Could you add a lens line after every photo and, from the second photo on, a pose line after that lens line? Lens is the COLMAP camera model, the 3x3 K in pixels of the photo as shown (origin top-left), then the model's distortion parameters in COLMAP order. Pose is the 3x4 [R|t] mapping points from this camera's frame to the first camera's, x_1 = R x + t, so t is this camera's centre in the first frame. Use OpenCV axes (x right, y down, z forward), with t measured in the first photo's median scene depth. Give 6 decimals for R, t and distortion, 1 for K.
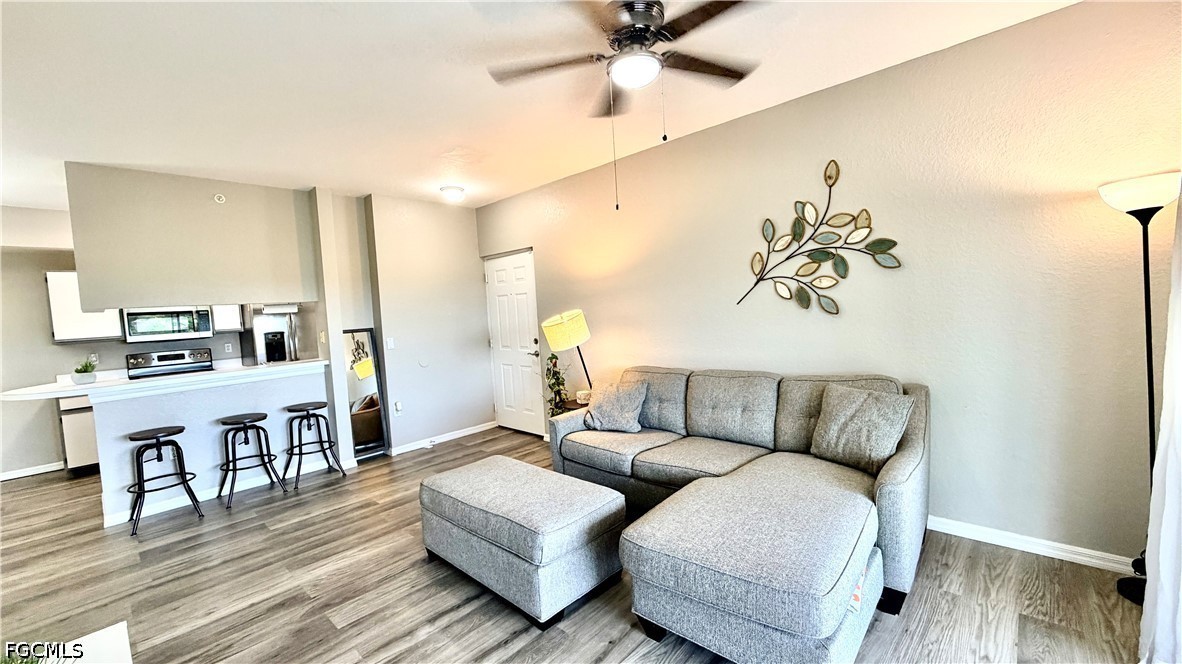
lens RADIAL K [[470.7, 0, 589.0], [0, 470.7, 330.5], [0, 0, 1]] dist [0.000855, -0.000213]
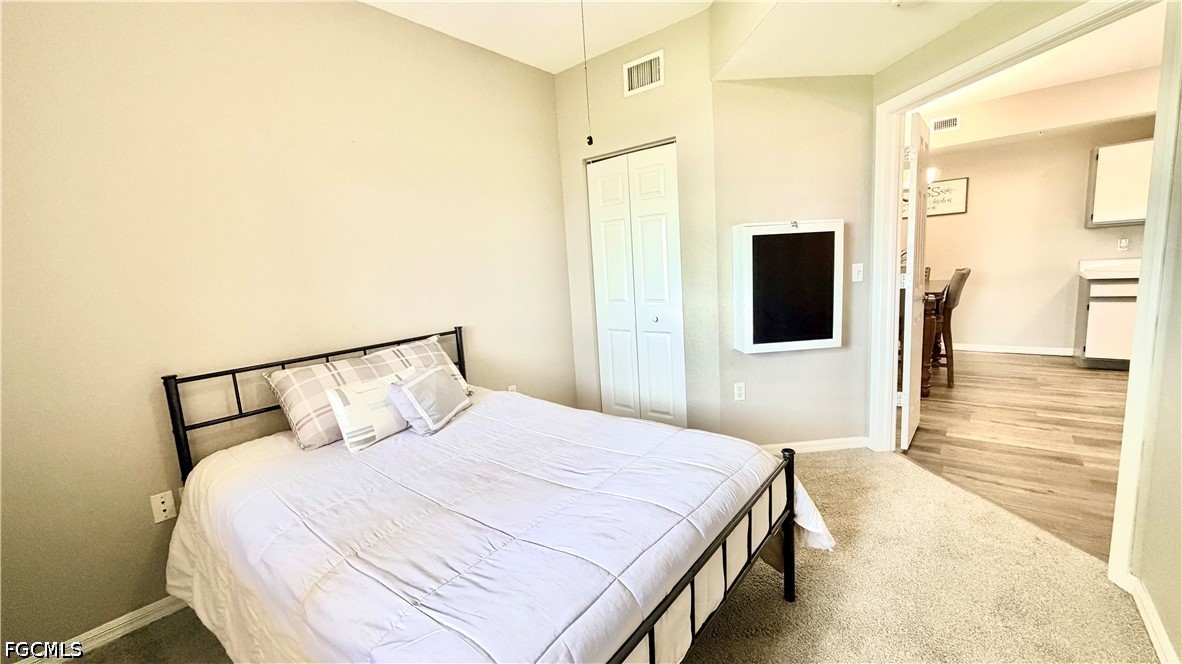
lens RADIAL K [[470.7, 0, 588.8], [0, 470.7, 333.1], [0, 0, 1]] dist [0.000855, -0.000213]
pose [[0.062239, 0.200268, -0.977762, -0.331448], [0.006646, 0.979557, 0.201059, 0.060535], [0.998039, -0.019012, 0.059636, -0.112063]]
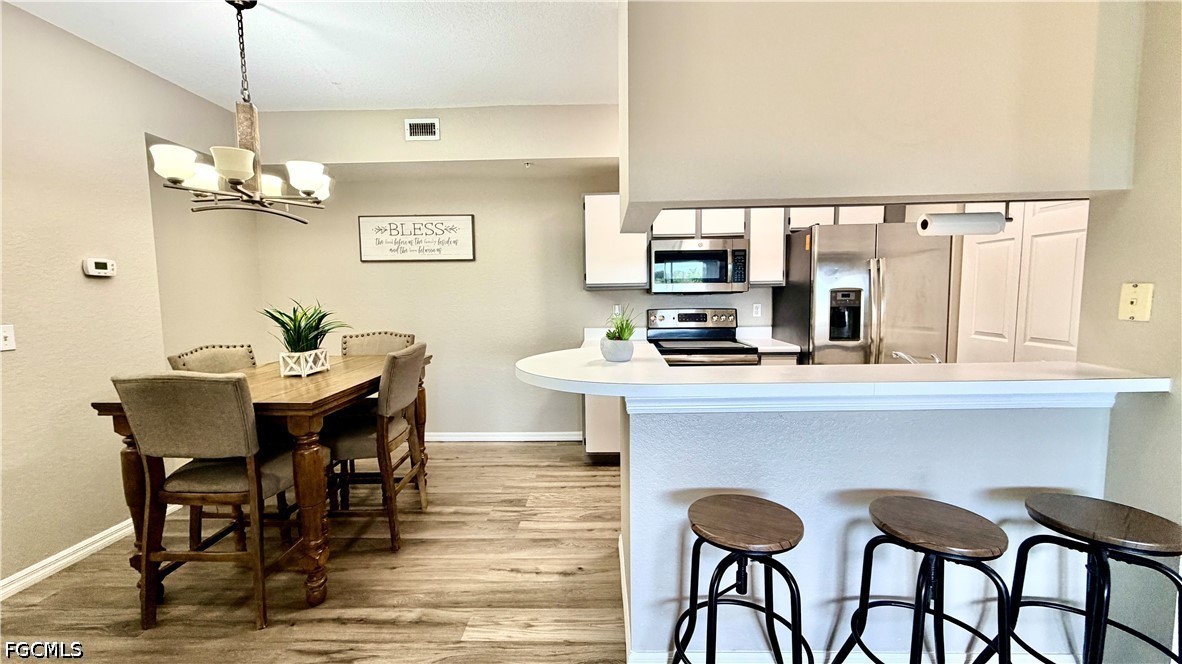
lens RADIAL K [[470.7, 0, 590.8], [0, 470.7, 328.8], [0, 0, 1]] dist [0.000855, -0.000213]
pose [[0.663395, 0.107717, -0.740476, -0.802991], [-0.066195, 0.994153, 0.085315, 0.040523], [0.745336, -0.007582, 0.666646, 0.716729]]
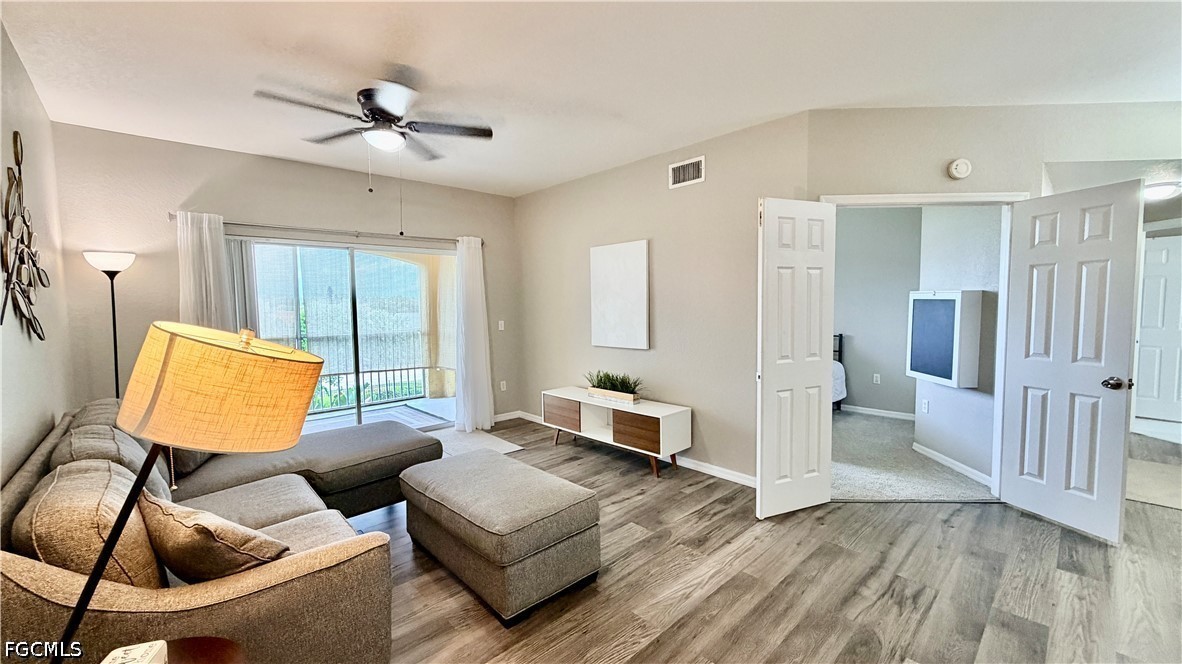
lens RADIAL K [[470.7, 0, 589.7], [0, 470.7, 332.1], [0, 0, 1]] dist [0.000855, -0.000213]
pose [[-0.995596, 0.068721, 0.063762, -0.360046], [0.075609, 0.990738, 0.112790, -0.061586], [-0.055420, 0.117114, -0.991571, 1.560567]]
